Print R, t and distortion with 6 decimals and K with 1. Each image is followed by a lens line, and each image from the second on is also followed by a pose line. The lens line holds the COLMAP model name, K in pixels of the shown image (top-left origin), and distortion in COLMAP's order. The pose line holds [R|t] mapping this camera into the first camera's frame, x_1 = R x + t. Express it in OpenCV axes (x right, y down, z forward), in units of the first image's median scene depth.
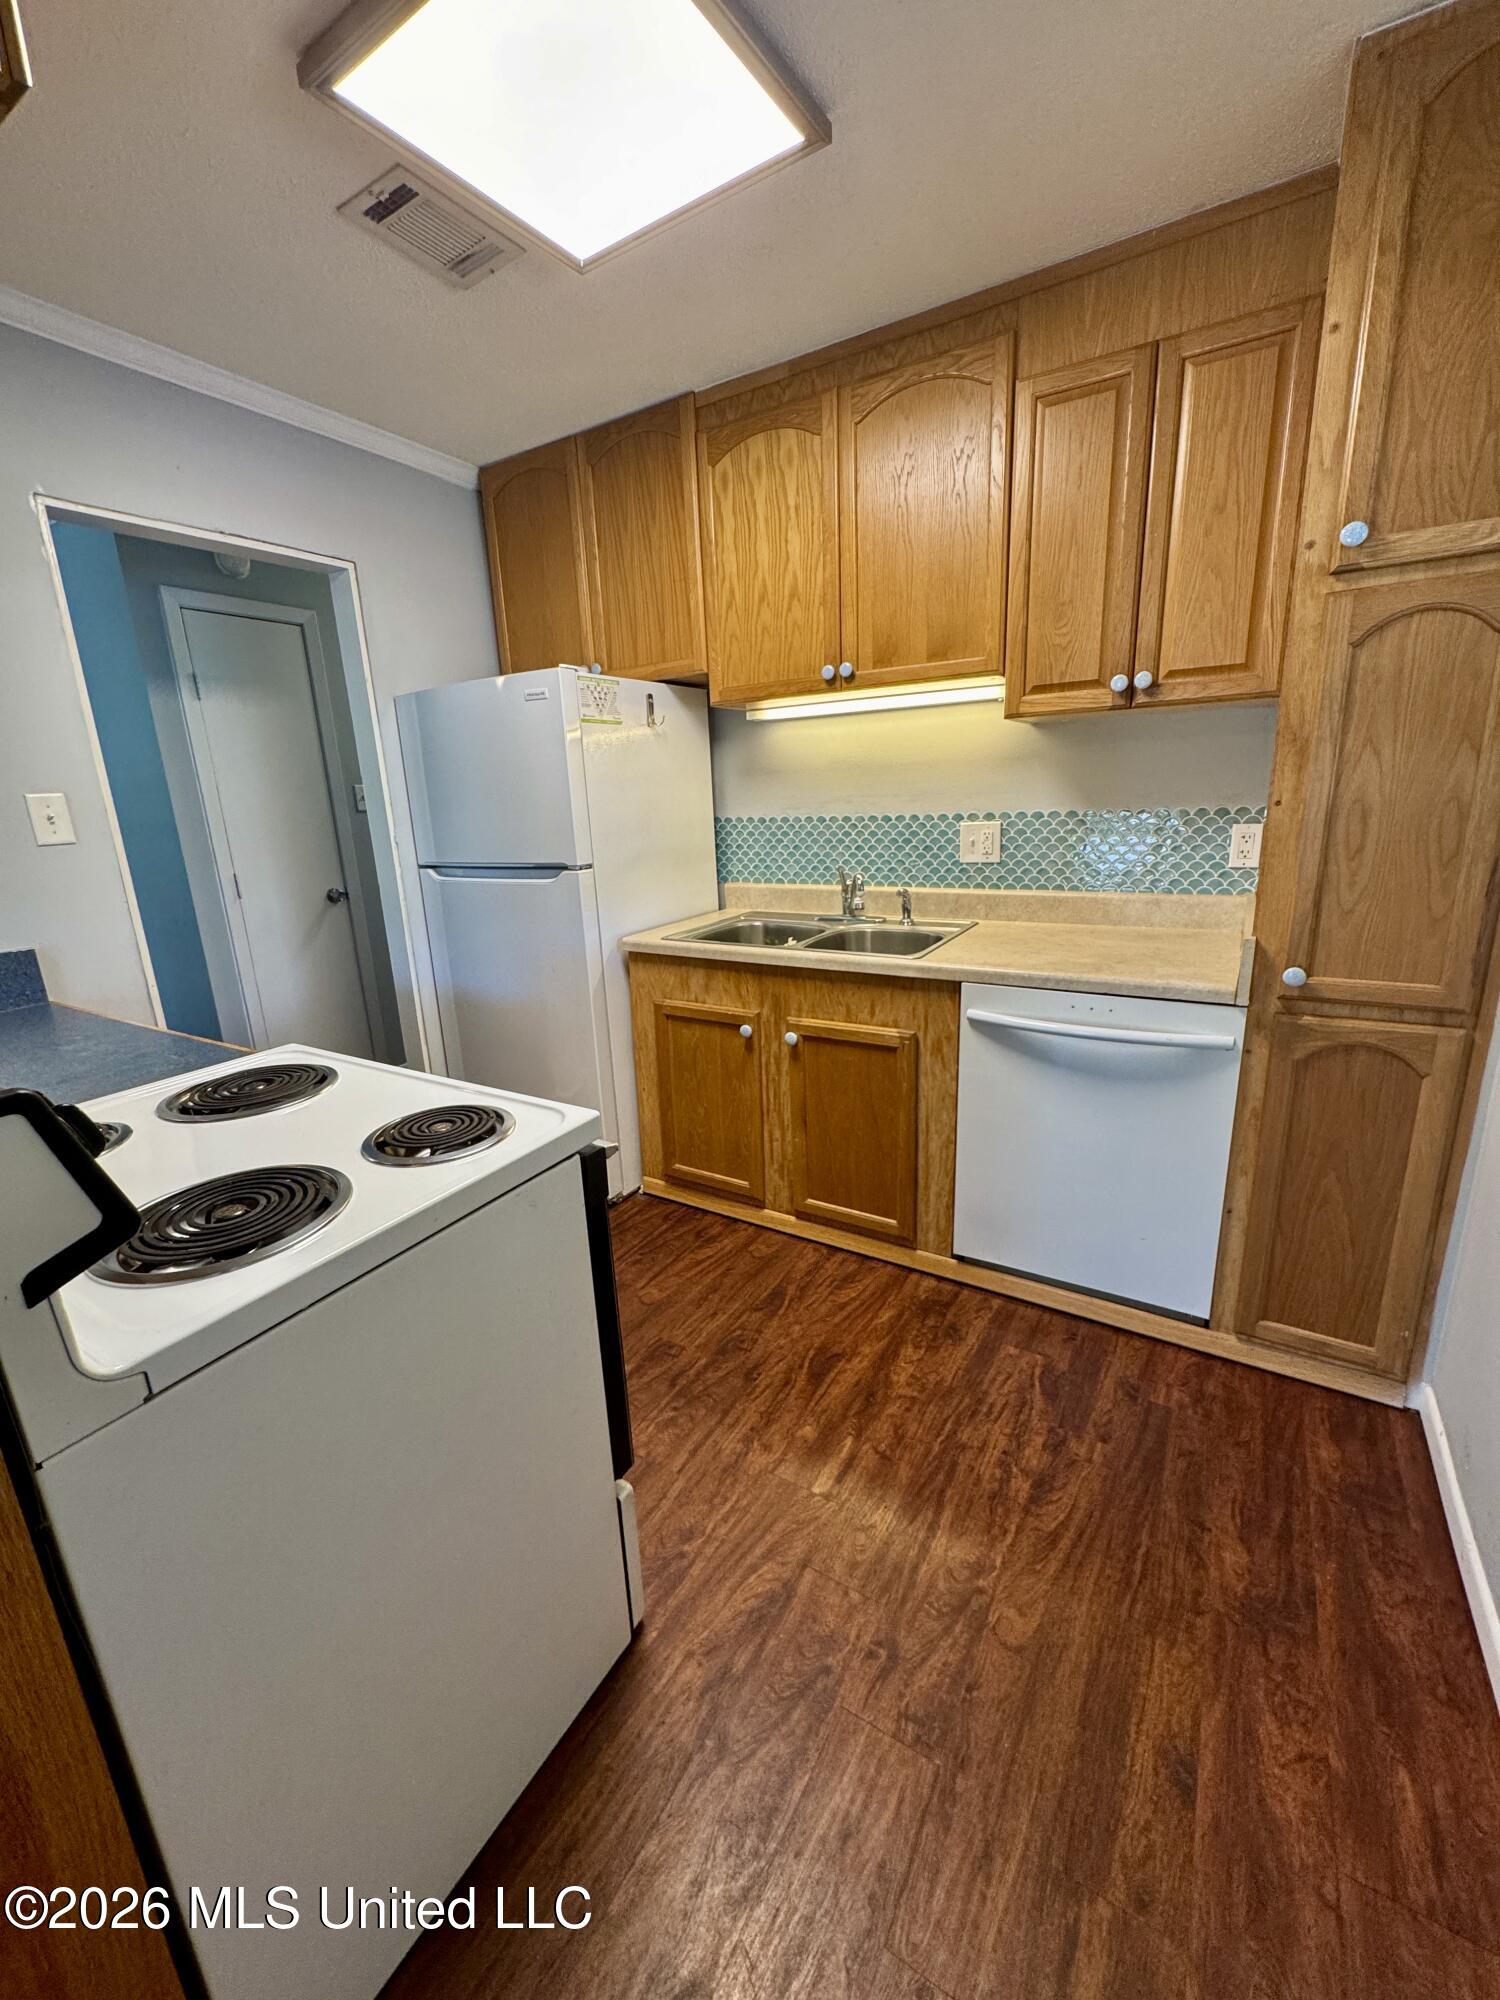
lens RADIAL K [[796.6, 0, 746.4], [0, 796.6, 1001.3], [0, 0, 1]] dist [-0.002312, 0.000299]
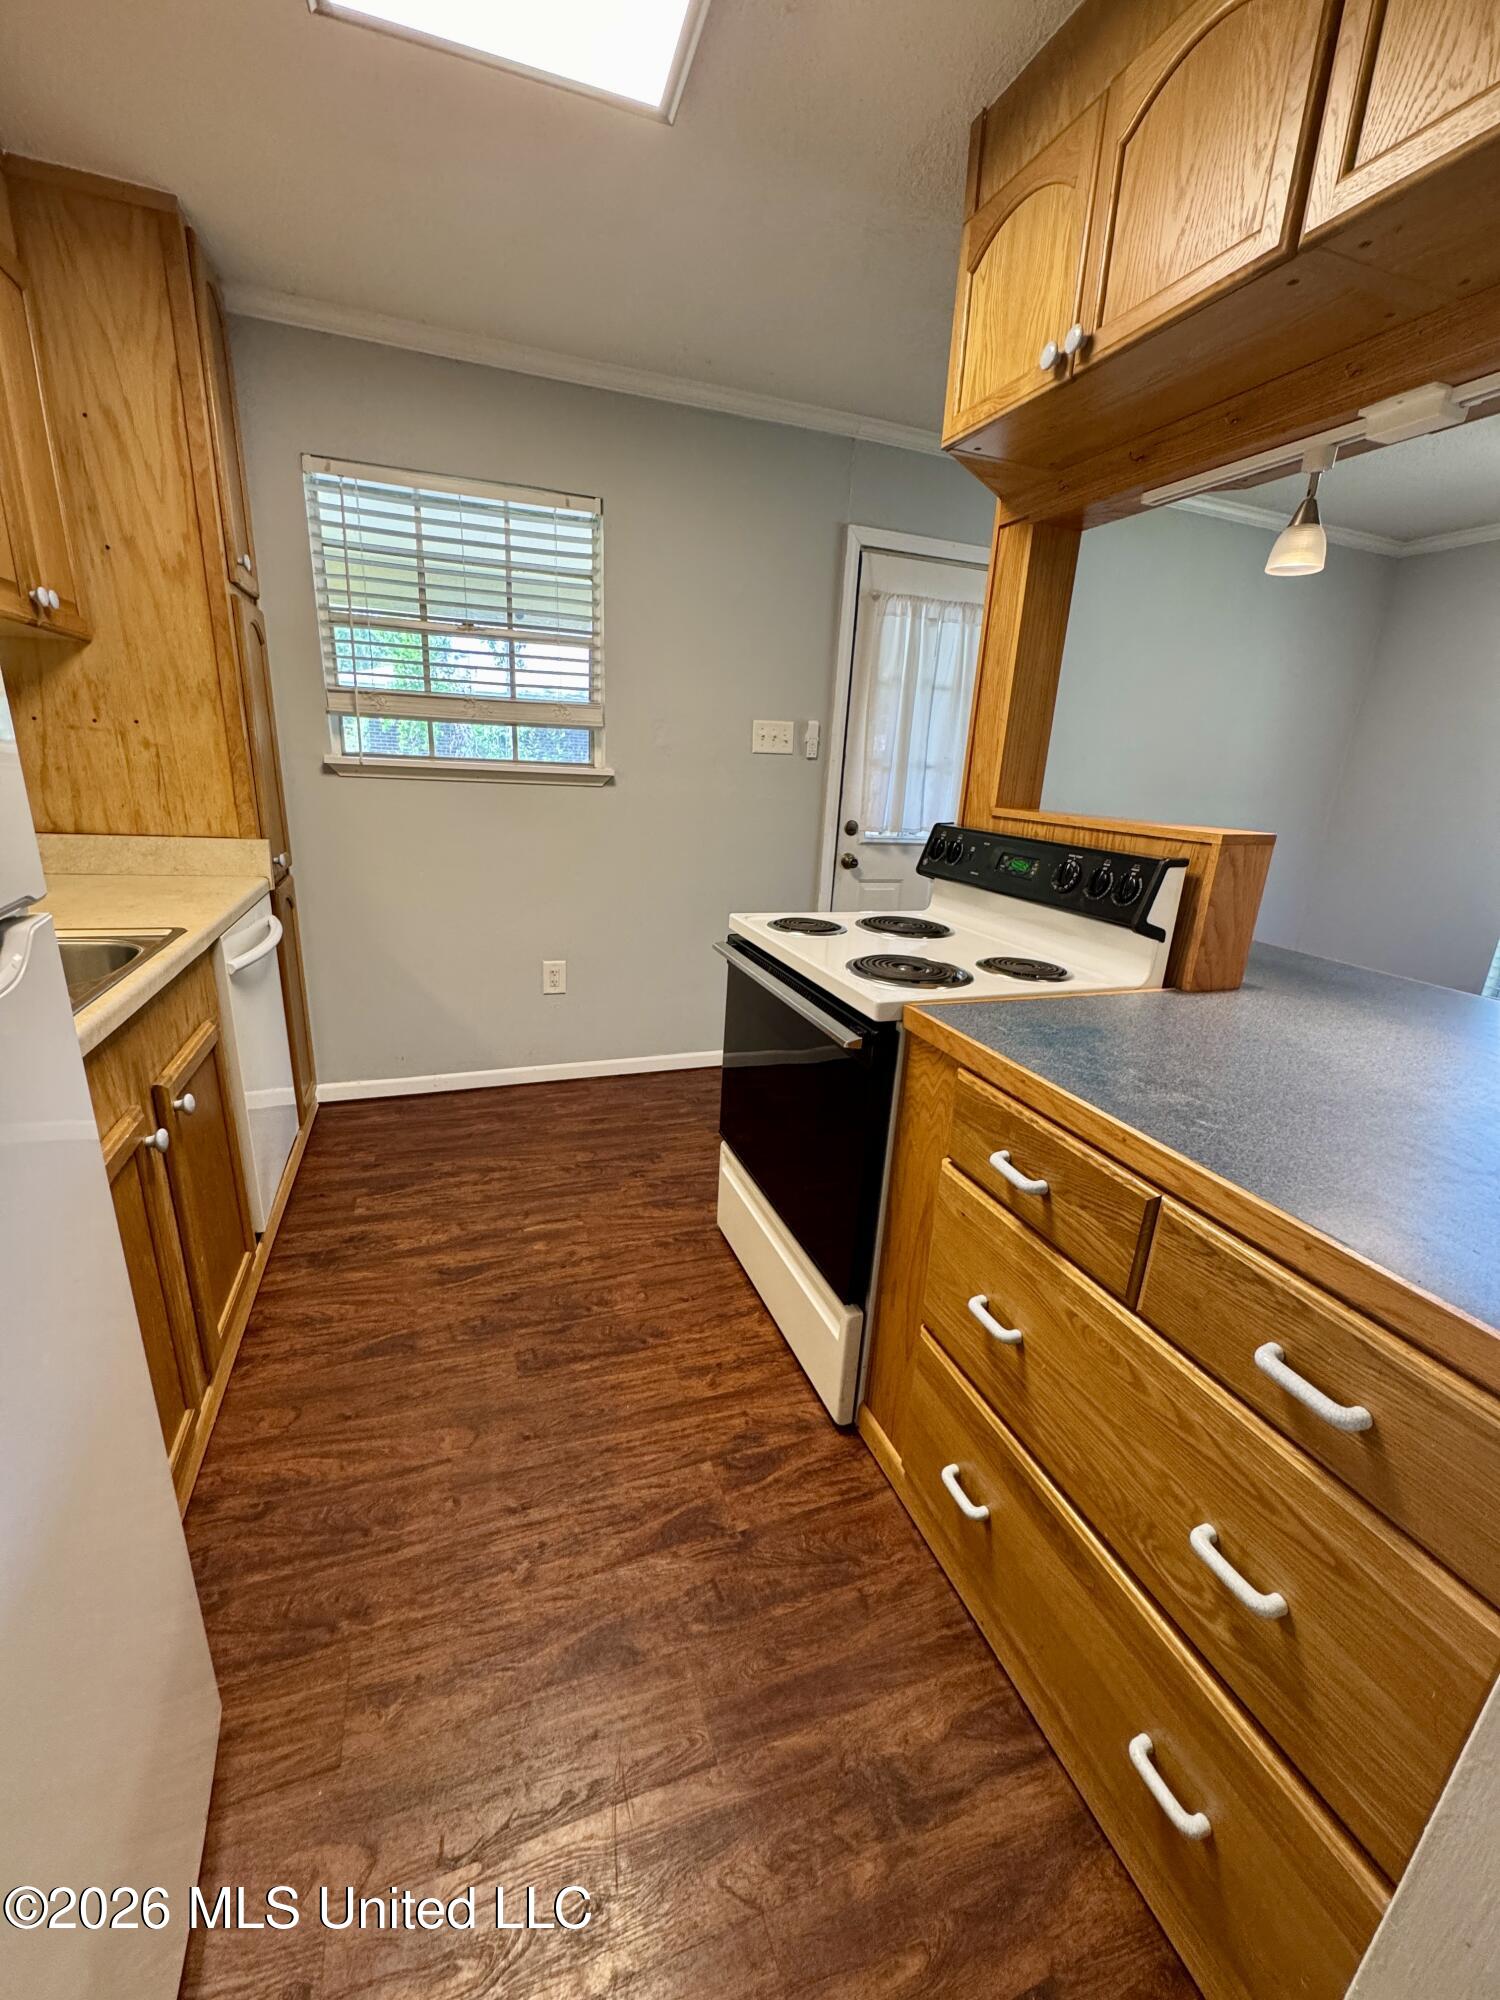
lens RADIAL K [[796.6, 0, 752.1], [0, 796.6, 1001.4], [0, 0, 1]] dist [-0.002312, 0.000299]
pose [[-0.790924, -0.177302, 0.585664, -0.775884], [0.137738, 0.880956, 0.452709, -0.294538], [-0.596211, 0.438727, -0.672348, 1.332030]]
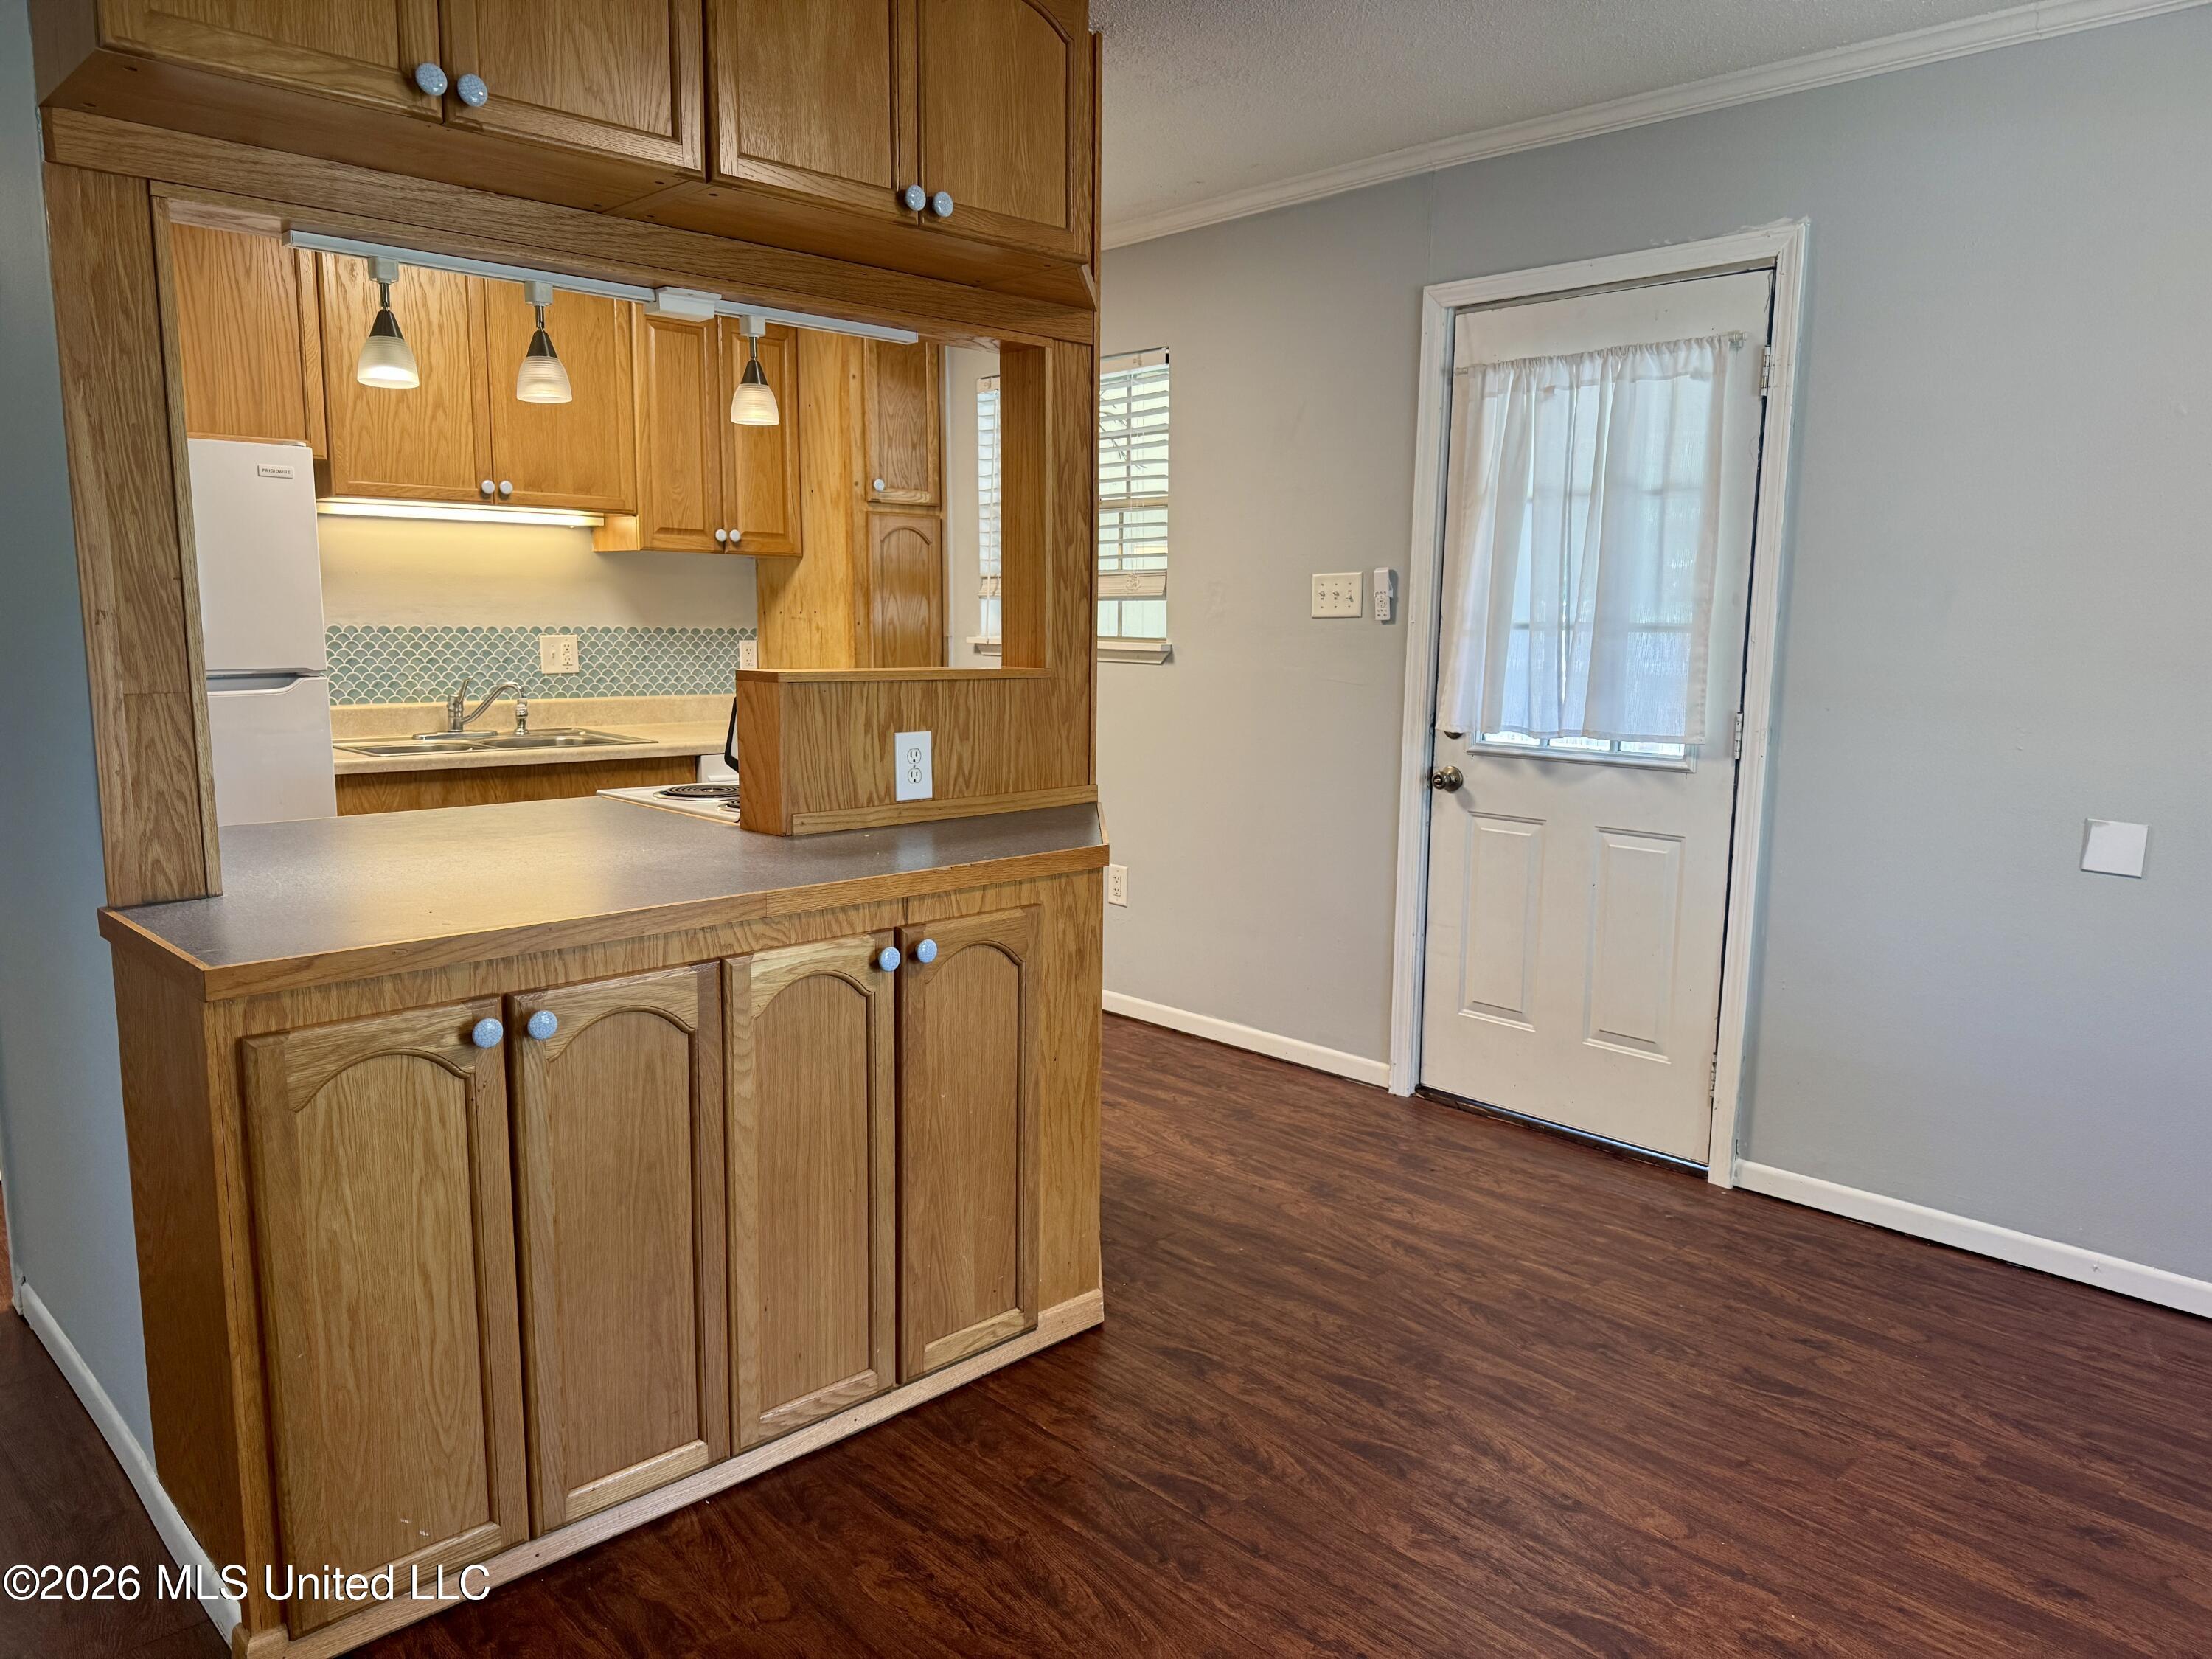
lens RADIAL K [[1561.9, 0, 1102.0], [0, 1561.9, 846.0], [0, 0, 1]] dist [0.038697, -0.043390]
pose [[0.245666, -0.100768, 0.964103, -2.071753], [0.222887, 0.973806, 0.044988, 0.153435], [-0.943382, 0.203833, 0.261691, -0.234610]]
